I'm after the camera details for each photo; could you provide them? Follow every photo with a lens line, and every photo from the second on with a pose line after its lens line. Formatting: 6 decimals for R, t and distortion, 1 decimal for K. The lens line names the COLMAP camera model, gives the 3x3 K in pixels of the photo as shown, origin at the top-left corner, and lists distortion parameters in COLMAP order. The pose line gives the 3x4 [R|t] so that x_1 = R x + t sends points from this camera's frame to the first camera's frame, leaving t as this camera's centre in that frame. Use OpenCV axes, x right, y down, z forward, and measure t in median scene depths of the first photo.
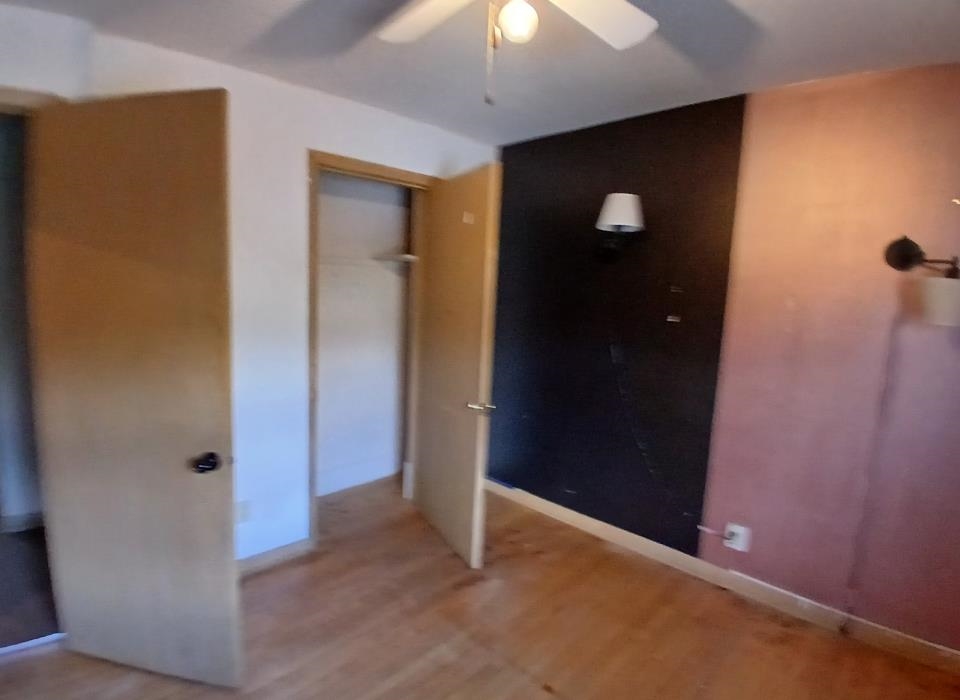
lens RADIAL K [[529.6, 0, 489.9], [0, 529.6, 354.0], [0, 0, 1]] dist [-0.005288, -0.052560]
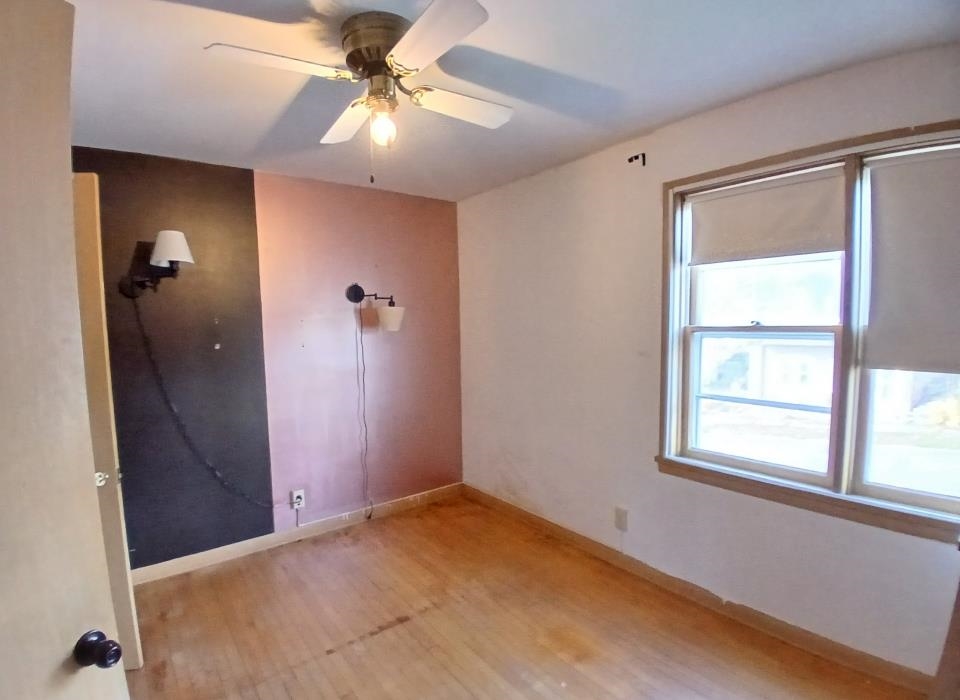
lens RADIAL K [[505.5, 0, 478.3], [0, 505.5, 368.7], [0, 0, 1]] dist [-0.002772, -0.045195]
pose [[0.076827, -0.137608, 0.987503, -0.803872], [0.143280, 0.981674, 0.125649, -0.087343], [-0.986696, 0.131836, 0.095136, 0.407313]]
